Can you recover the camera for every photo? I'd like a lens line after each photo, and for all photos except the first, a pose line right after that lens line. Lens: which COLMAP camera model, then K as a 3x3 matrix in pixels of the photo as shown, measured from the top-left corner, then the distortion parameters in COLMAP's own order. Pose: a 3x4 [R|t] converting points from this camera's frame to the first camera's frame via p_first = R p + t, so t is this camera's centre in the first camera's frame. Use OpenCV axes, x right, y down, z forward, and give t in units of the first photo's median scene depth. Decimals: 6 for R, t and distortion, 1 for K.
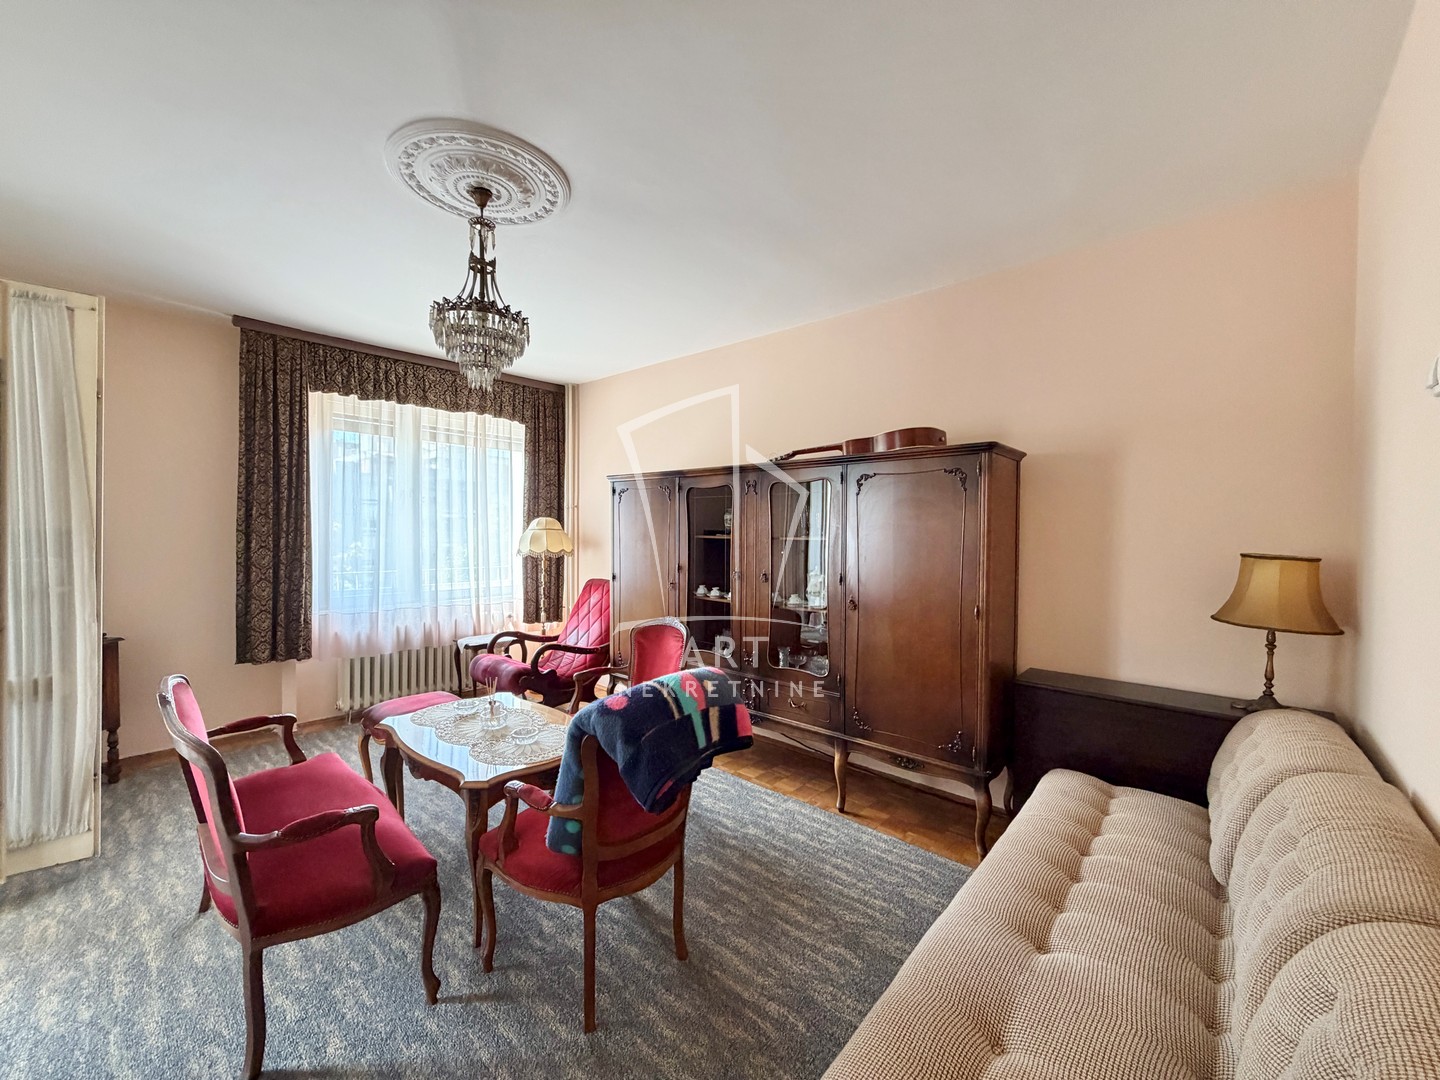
lens RADIAL K [[570.4, 0, 720.0], [0, 570.4, 540.0], [0, 0, 1]] dist [0.003151, -0.000137]
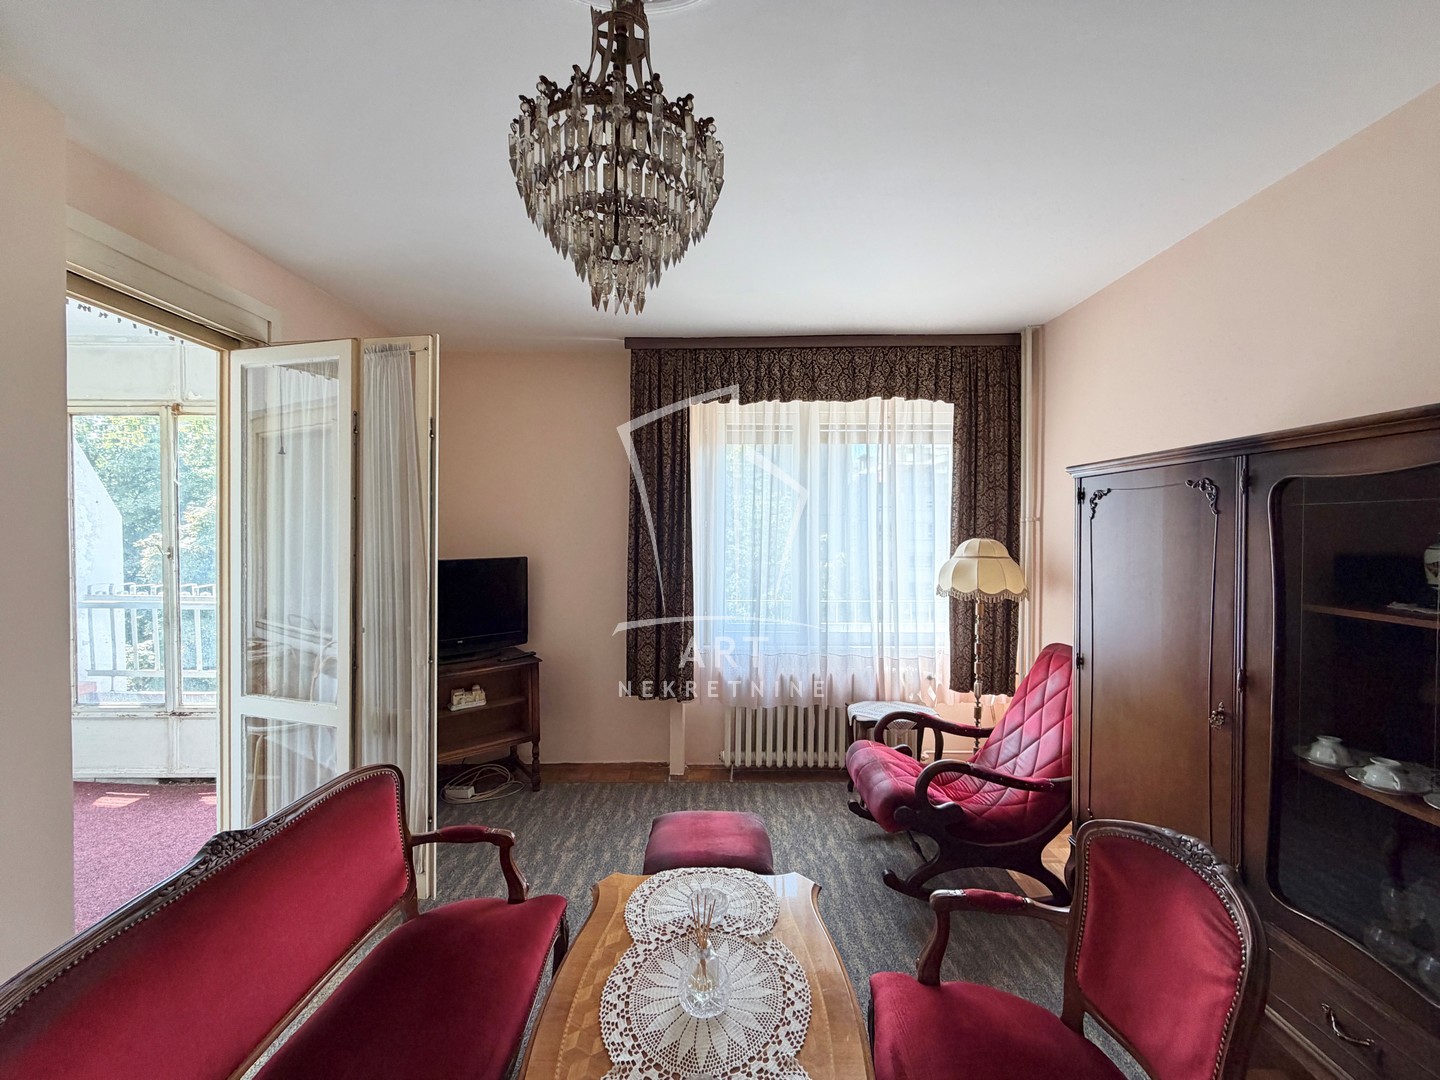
lens RADIAL K [[570.4, 0, 720.0], [0, 570.4, 540.0], [0, 0, 1]] dist [0.003151, -0.000137]
pose [[0.659784, 0.004220, -0.751444, -0.010917], [-0.006852, 0.999976, -0.000400, -0.040046], [0.751424, 0.005413, 0.659797, 0.383872]]
